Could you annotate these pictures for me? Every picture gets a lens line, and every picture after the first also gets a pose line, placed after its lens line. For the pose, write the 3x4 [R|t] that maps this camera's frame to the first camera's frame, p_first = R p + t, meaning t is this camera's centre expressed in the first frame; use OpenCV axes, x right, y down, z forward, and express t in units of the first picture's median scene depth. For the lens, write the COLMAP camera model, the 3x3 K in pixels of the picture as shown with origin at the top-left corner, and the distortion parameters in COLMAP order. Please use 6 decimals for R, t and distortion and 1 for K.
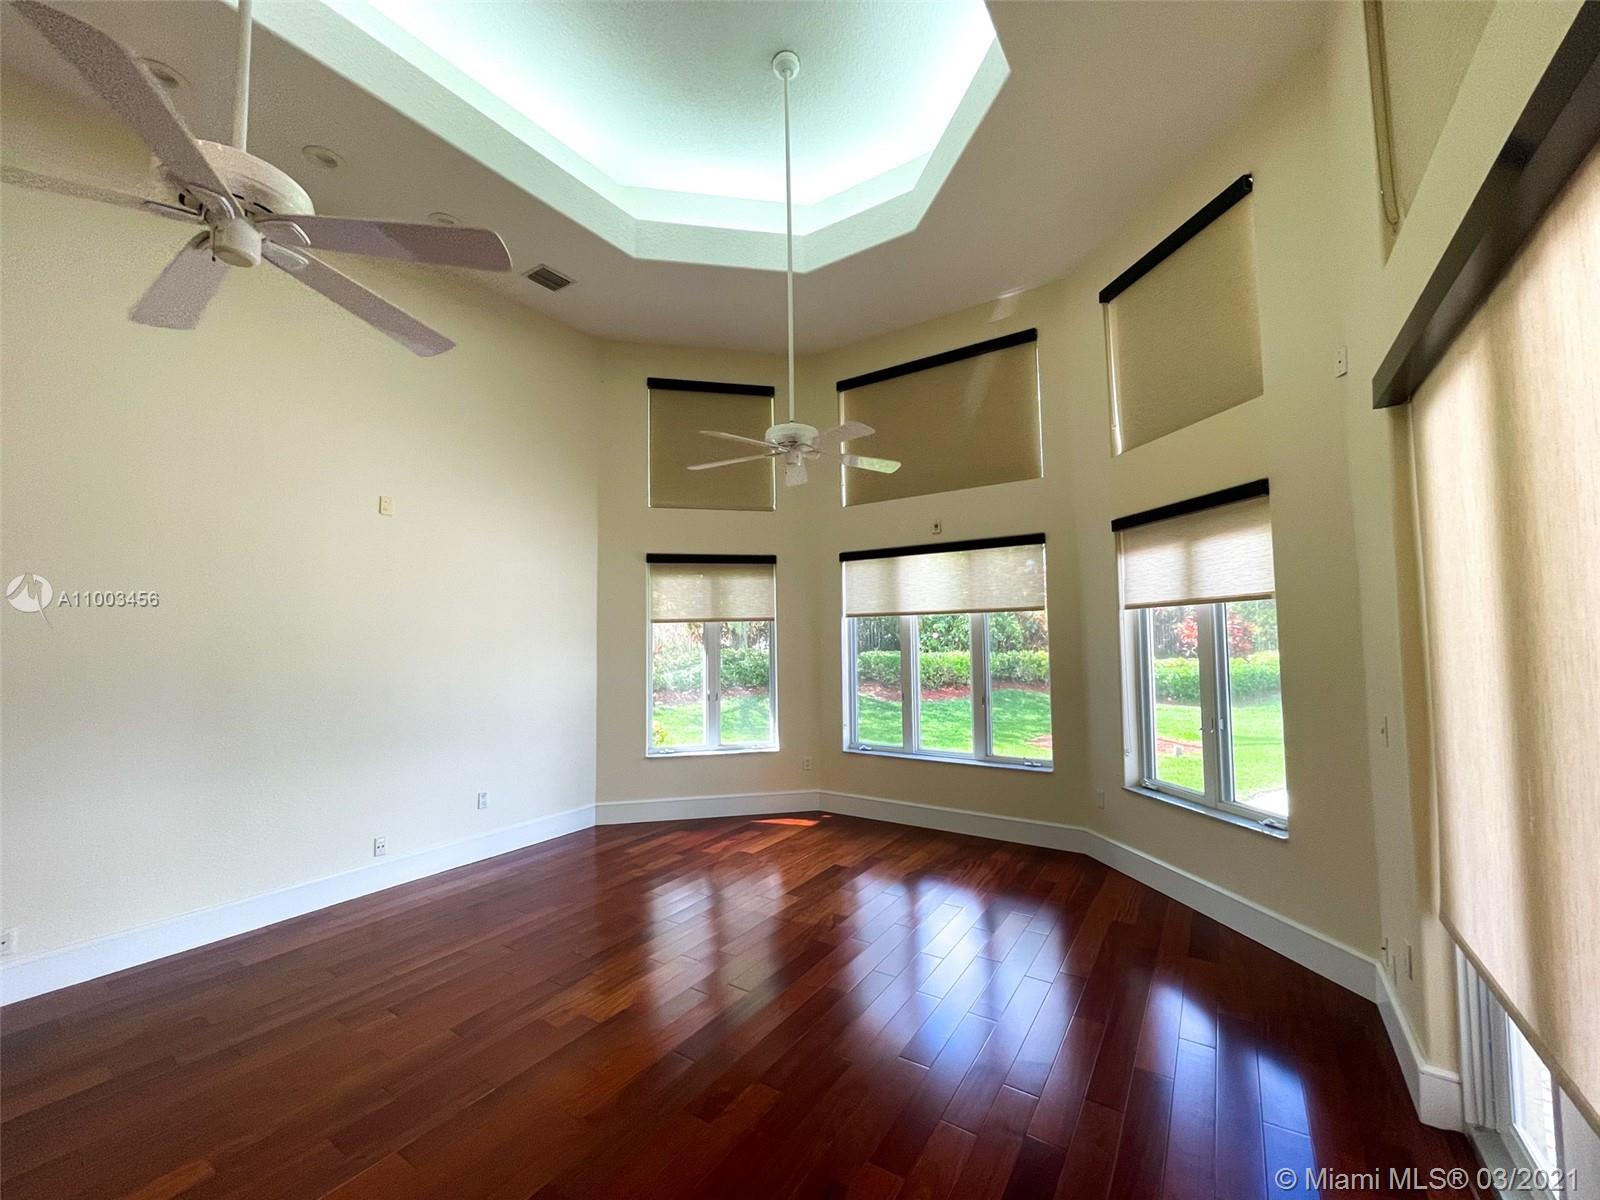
lens RADIAL K [[648.4, 0, 792.0], [0, 648.4, 601.0], [0, 0, 1]] dist [-0.001473, -0.000076]
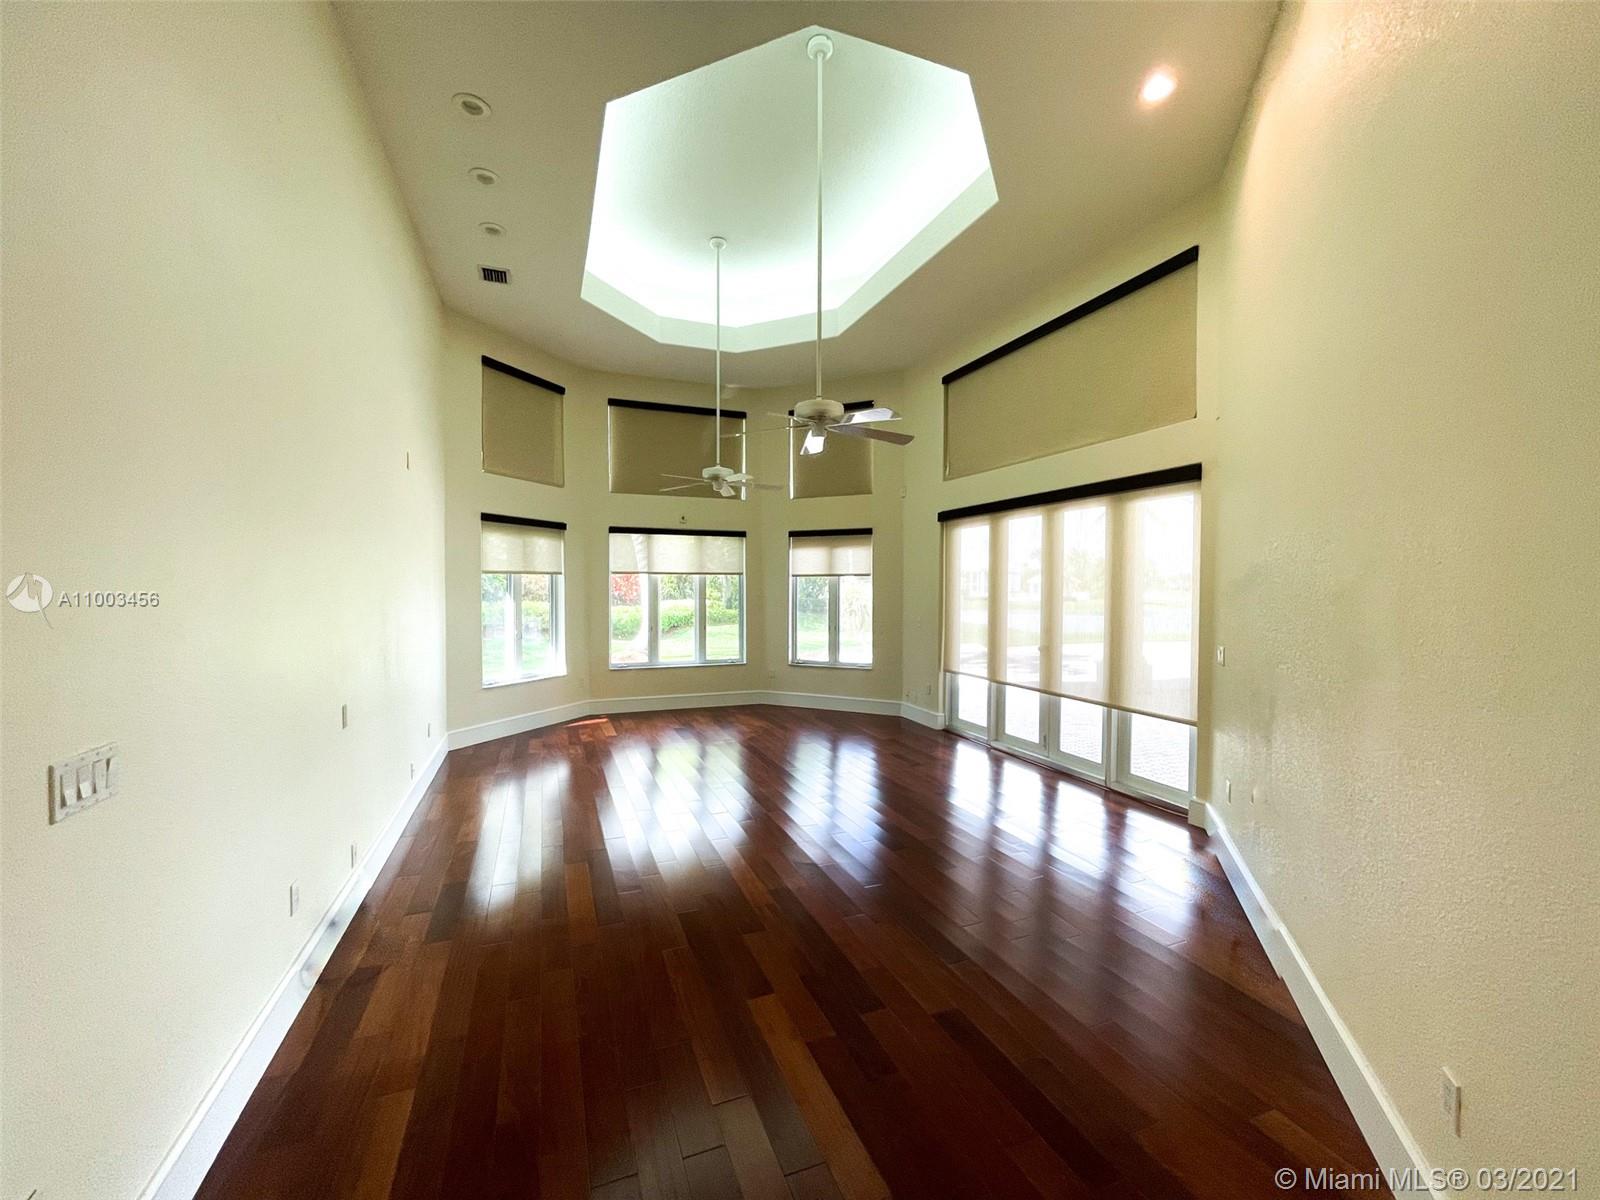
lens RADIAL K [[648.4, 0, 792.0], [0, 648.4, 601.0], [0, 0, 1]] dist [-0.001473, -0.000076]
pose [[0.572763, -0.001604, 0.819720, -0.906226], [-0.059460, 0.997283, 0.043498, 0.000175], [-0.817562, -0.073654, 0.571111, -0.120980]]
